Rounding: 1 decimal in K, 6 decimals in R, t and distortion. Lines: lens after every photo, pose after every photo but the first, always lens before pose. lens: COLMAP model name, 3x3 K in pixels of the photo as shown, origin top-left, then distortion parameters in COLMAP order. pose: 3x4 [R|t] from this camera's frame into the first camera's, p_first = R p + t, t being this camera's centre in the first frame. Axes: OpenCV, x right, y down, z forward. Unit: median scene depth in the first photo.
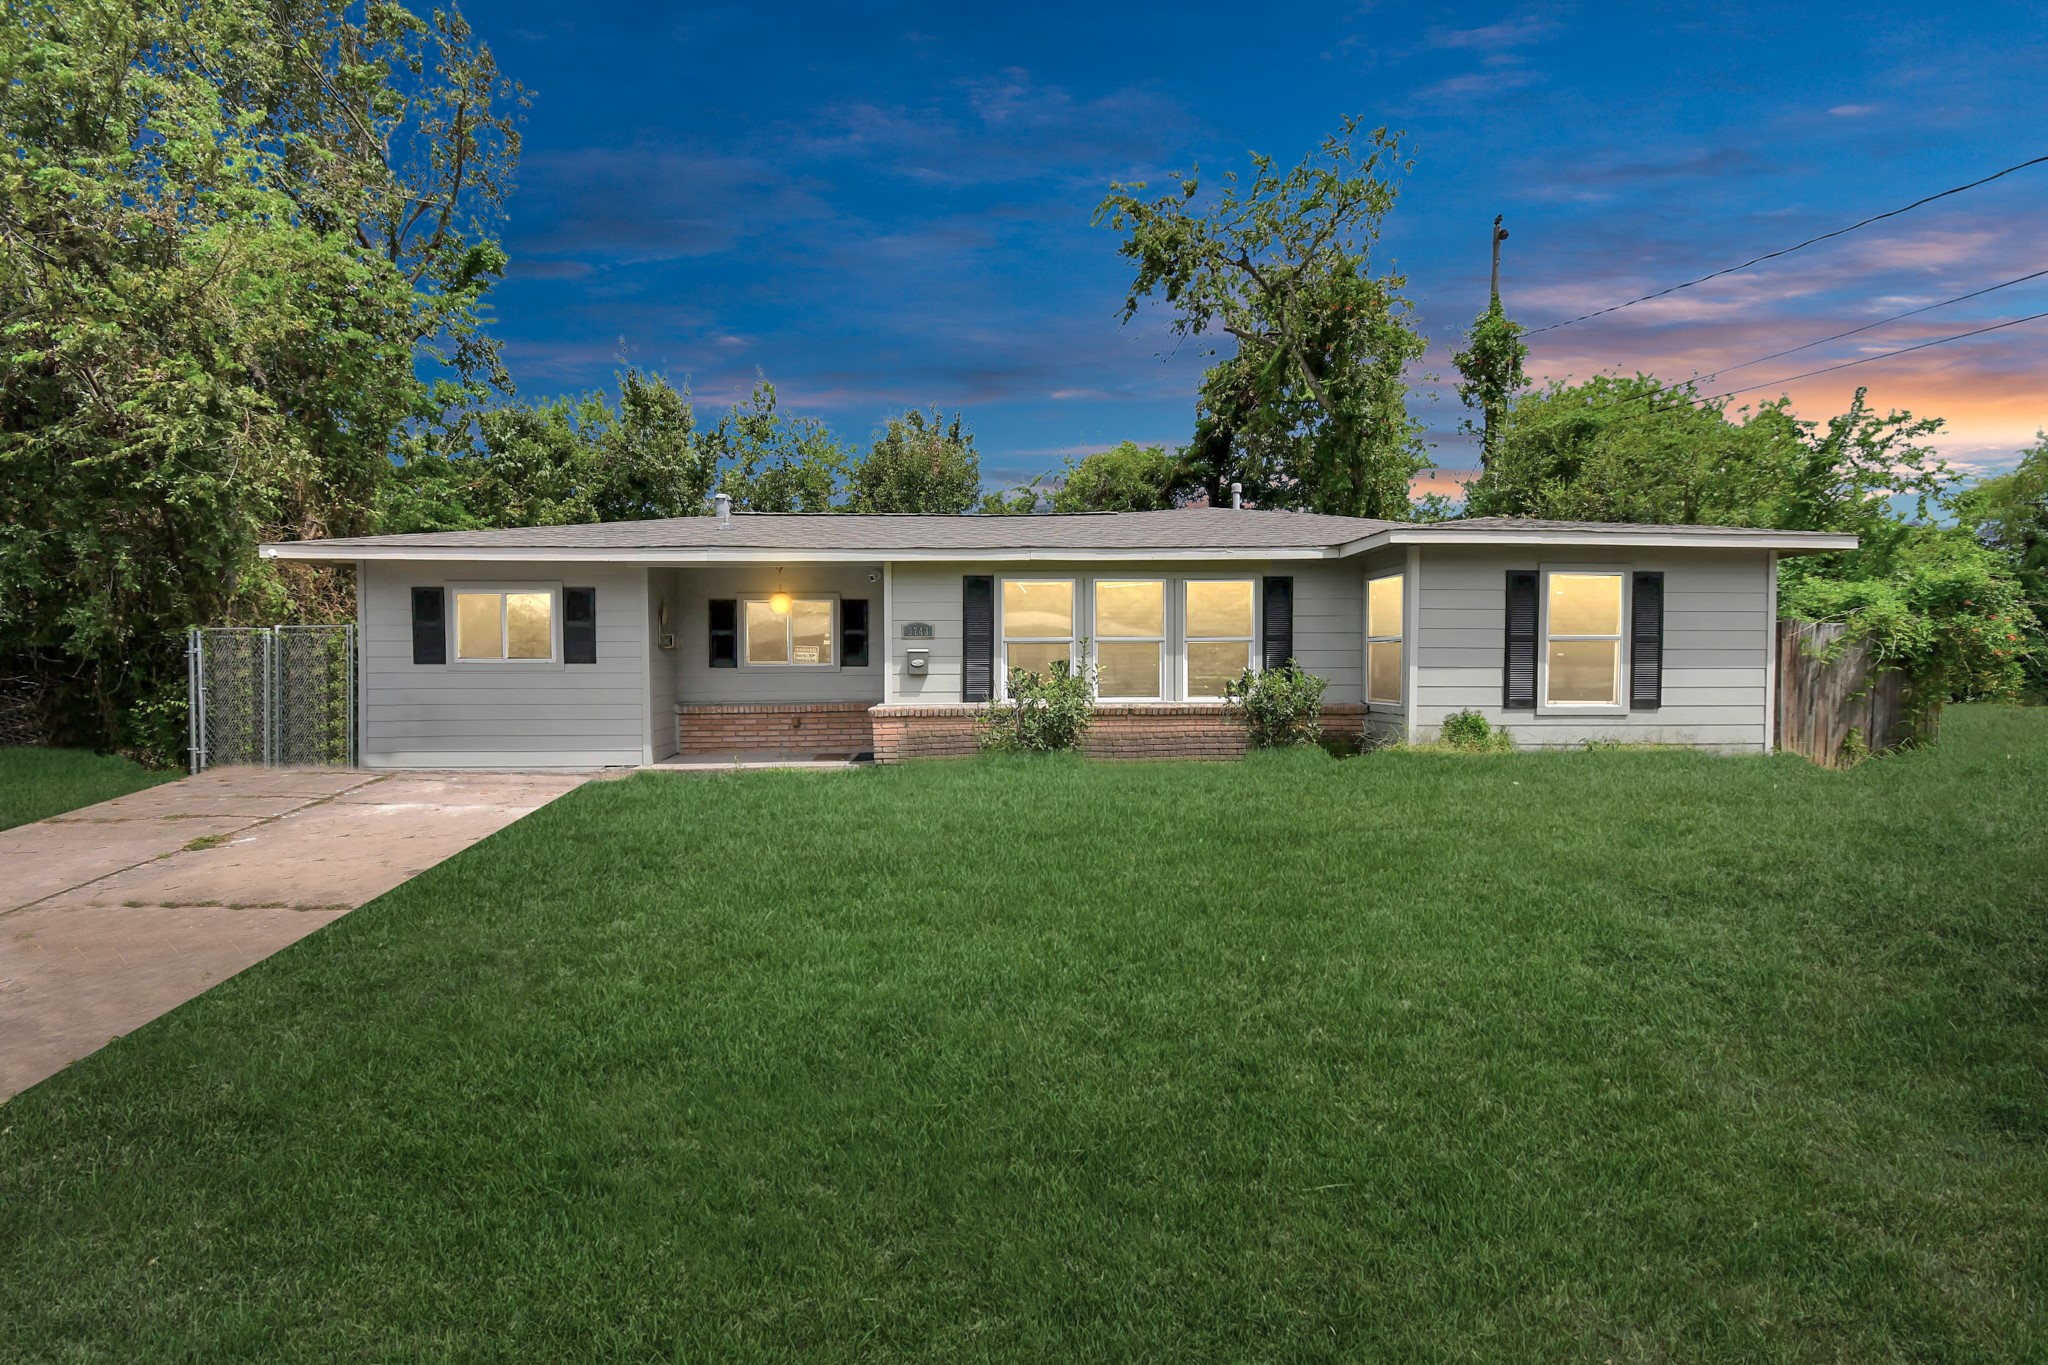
lens RADIAL K [[915.1, 0, 995.0], [0, 915.1, 676.7], [0, 0, 1]] dist [0.016899, -0.011972]
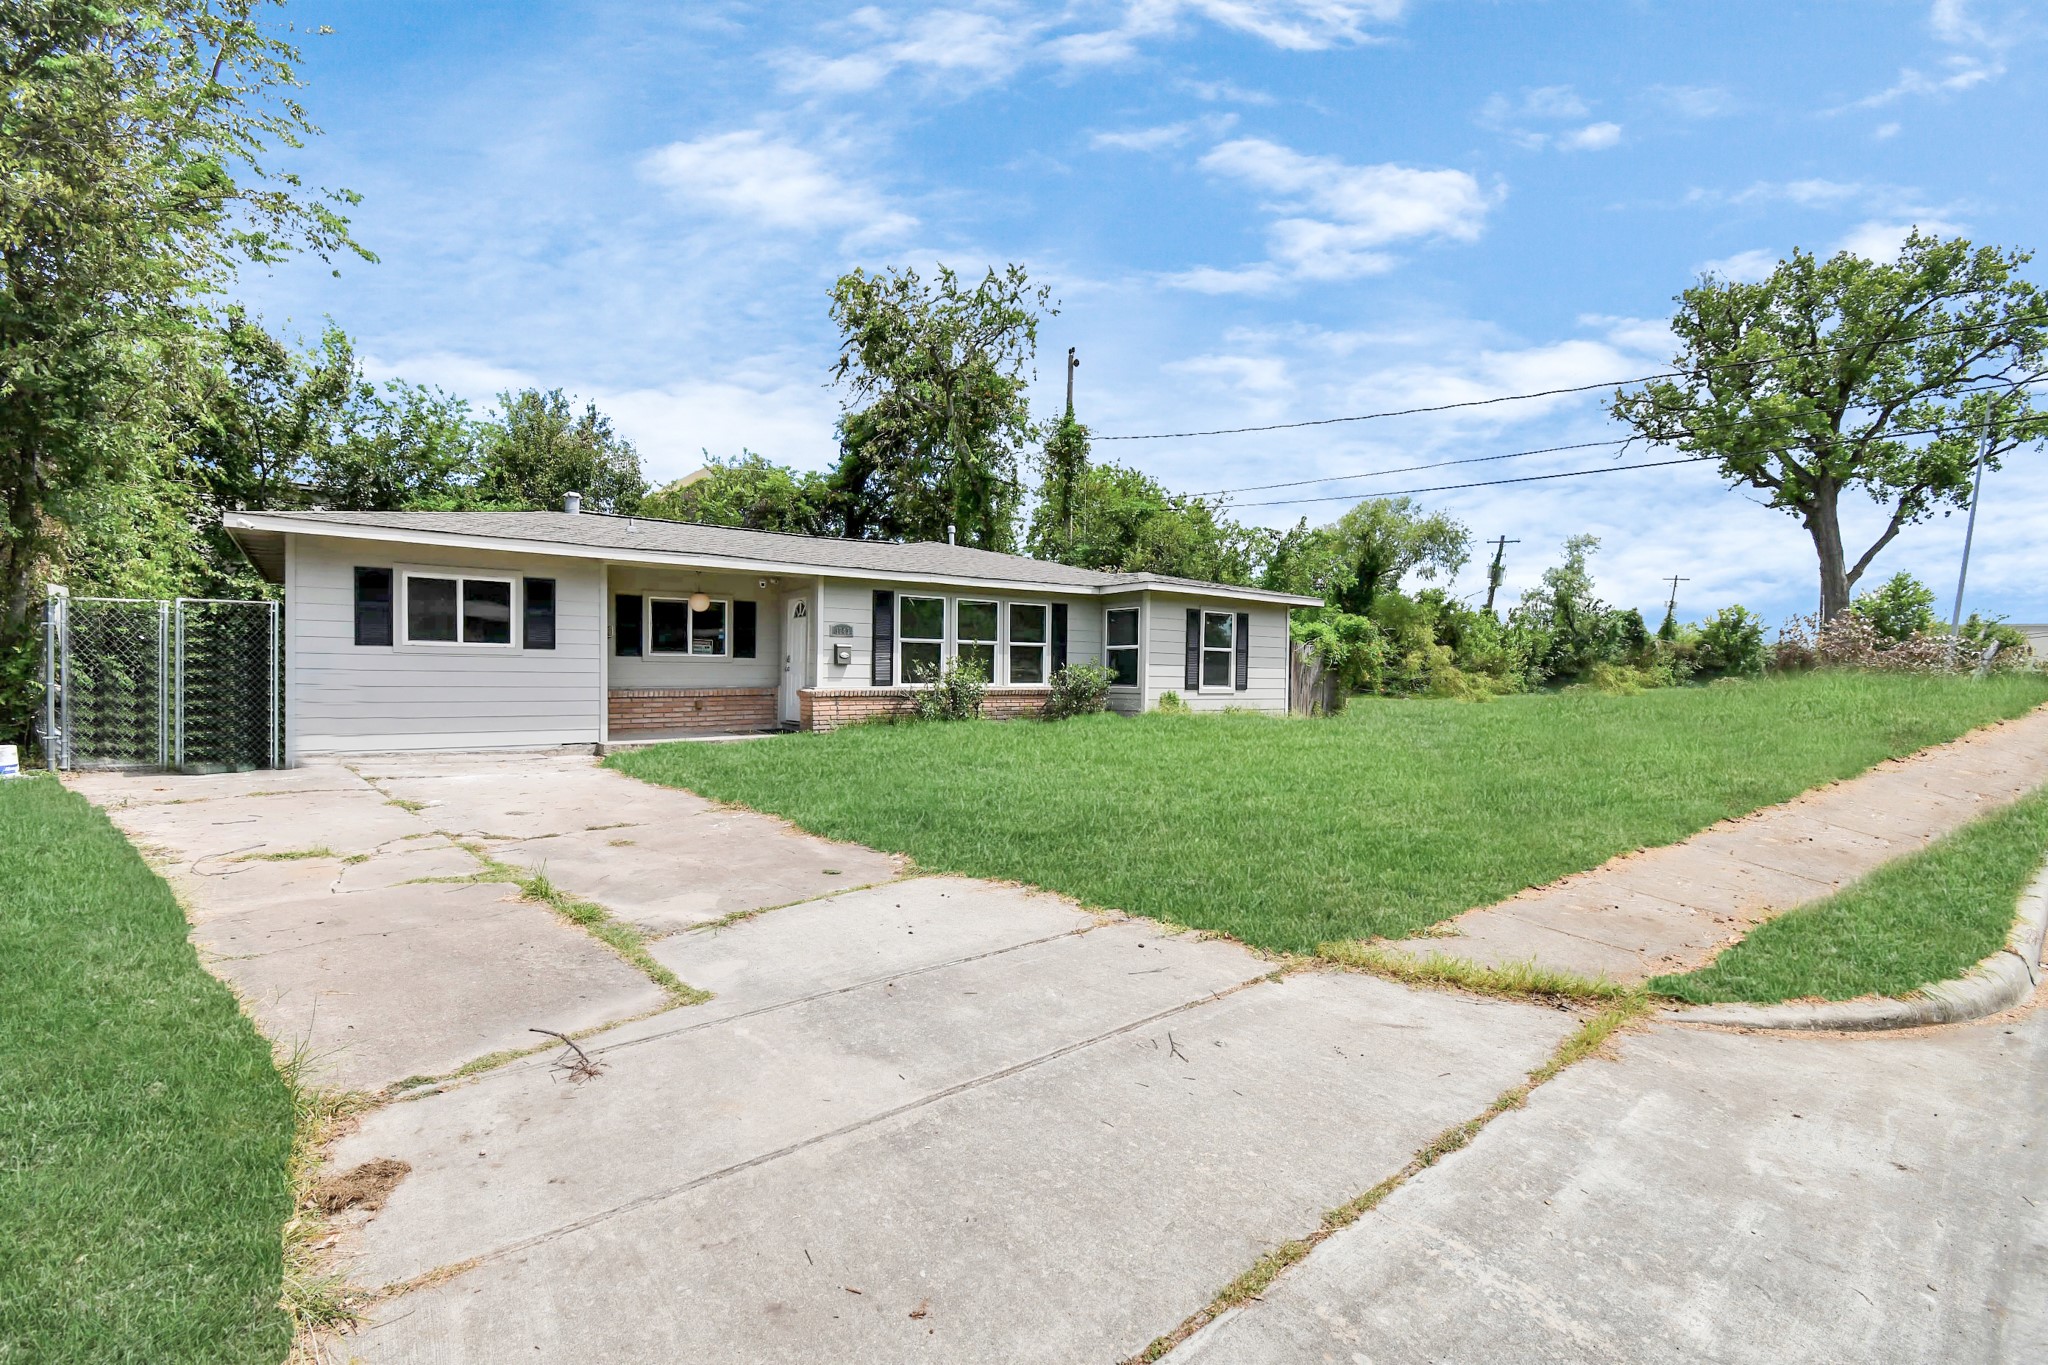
lens RADIAL K [[863.9, 0, 1024.0], [0, 863.9, 682.5], [0, 0, 1]] dist [0.001249, -0.010388]
pose [[0.842551, 0.004440, 0.538598, -0.543393], [-0.003529, 0.999990, -0.002724, 0.026453], [-0.538605, 0.000394, 0.842558, -0.181475]]
